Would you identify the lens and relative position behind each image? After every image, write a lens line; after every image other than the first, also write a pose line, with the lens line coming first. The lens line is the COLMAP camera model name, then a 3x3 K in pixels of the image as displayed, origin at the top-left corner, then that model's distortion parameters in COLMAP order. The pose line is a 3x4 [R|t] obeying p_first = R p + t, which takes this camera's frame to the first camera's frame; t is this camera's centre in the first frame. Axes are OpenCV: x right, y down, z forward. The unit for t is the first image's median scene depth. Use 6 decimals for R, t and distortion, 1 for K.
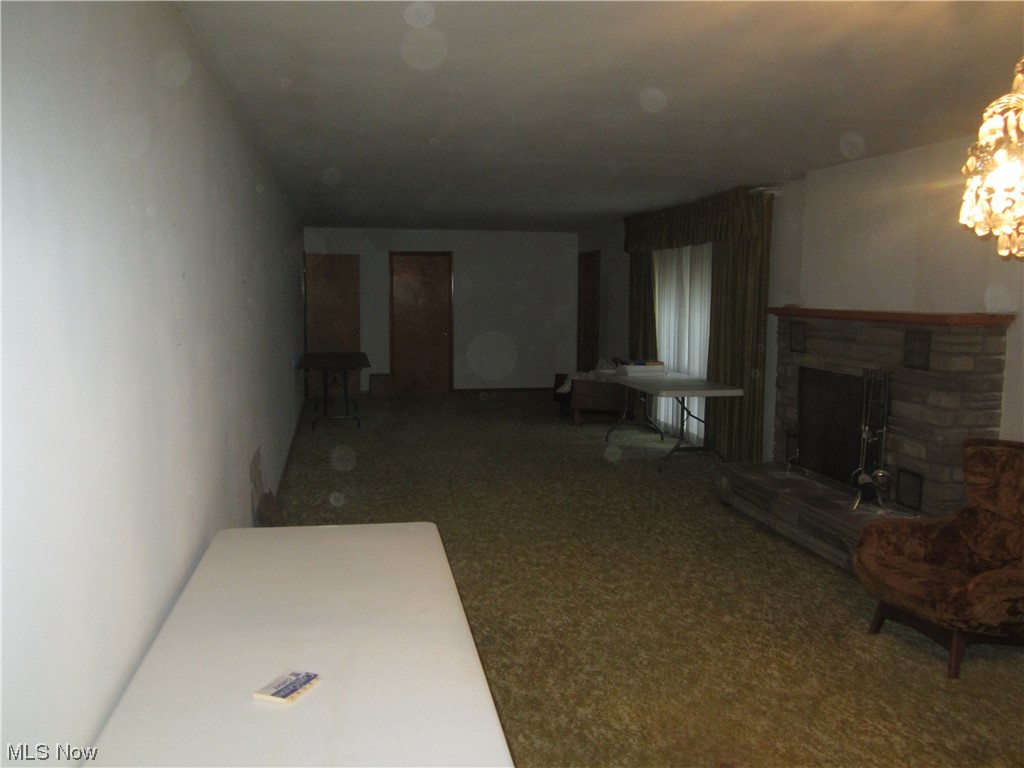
lens RADIAL K [[840.1, 0, 509.0], [0, 840.1, 383.8], [0, 0, 1]] dist [-0.052431, 0.013626]
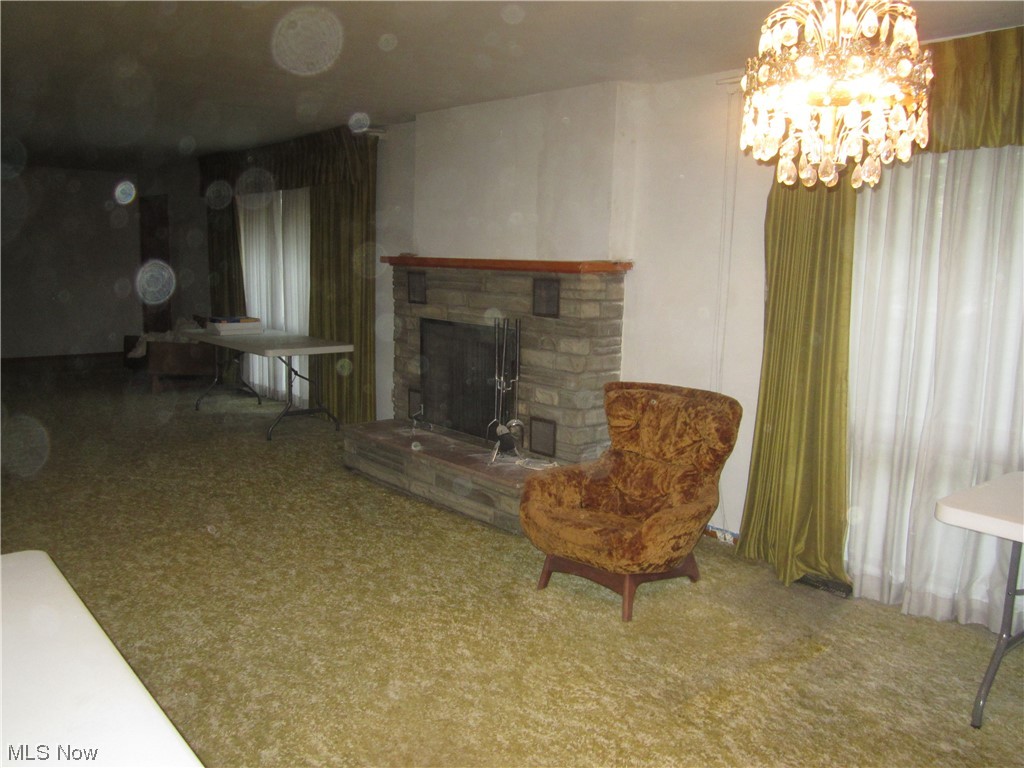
lens RADIAL K [[840.1, 0, 509.0], [0, 840.1, 383.8], [0, 0, 1]] dist [-0.052431, 0.013626]
pose [[0.868695, -0.060729, 0.491611, -0.054767], [0.035899, 0.997565, 0.059794, 0.000721], [-0.494045, -0.034294, 0.868760, 0.145547]]
